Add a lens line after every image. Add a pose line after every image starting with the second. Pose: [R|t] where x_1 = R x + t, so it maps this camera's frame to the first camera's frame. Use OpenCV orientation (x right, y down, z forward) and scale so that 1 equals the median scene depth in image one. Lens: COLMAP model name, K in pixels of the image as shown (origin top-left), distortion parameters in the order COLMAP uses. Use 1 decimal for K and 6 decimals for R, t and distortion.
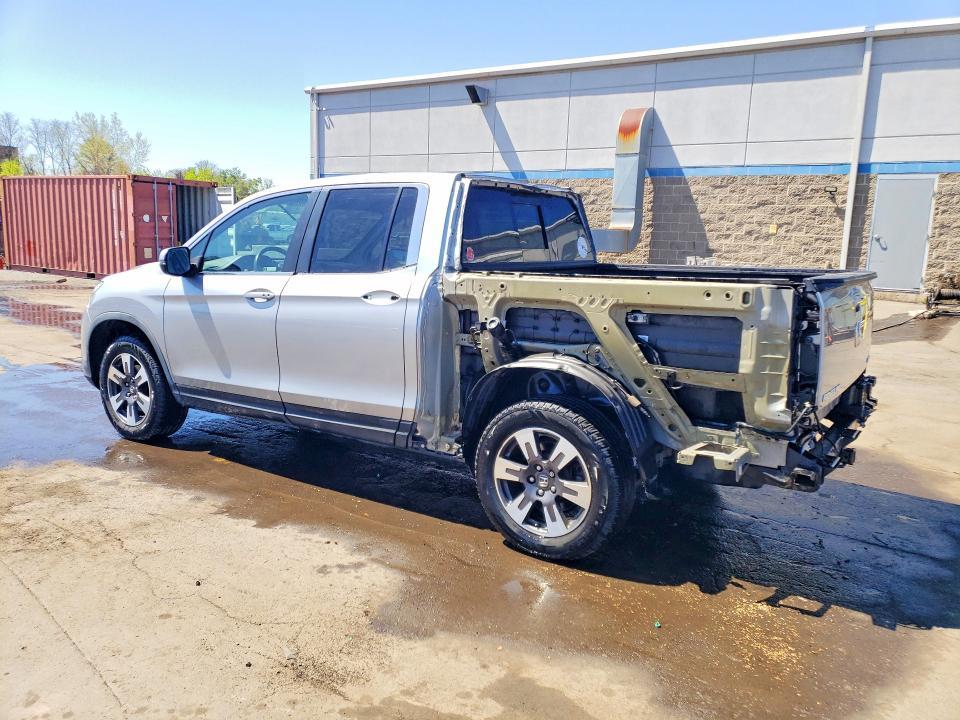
lens RADIAL K [[735.3, 0, 477.6], [0, 735.3, 356.7], [0, 0, 1]] dist [0.000663, 0.010161]
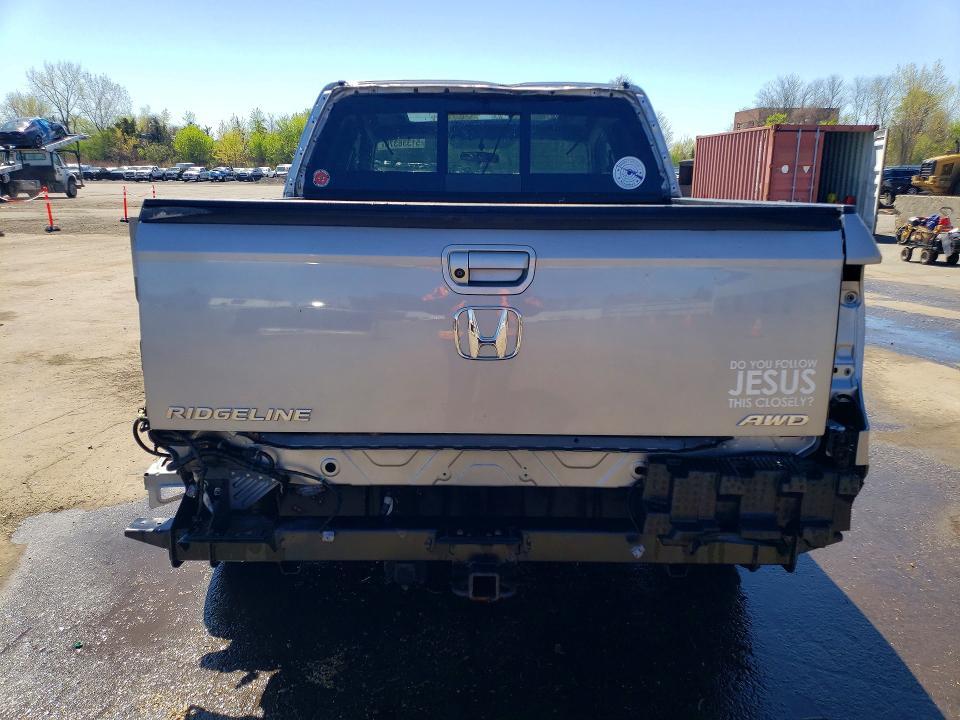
lens RADIAL K [[735.3, 0, 477.6], [0, 735.3, 356.7], [0, 0, 1]] dist [0.000663, 0.010161]
pose [[0.561490, 0.168693, -0.810106, 0.189750], [-0.123477, 0.985119, 0.119554, -0.014620], [0.818219, 0.032901, 0.573964, 0.157367]]
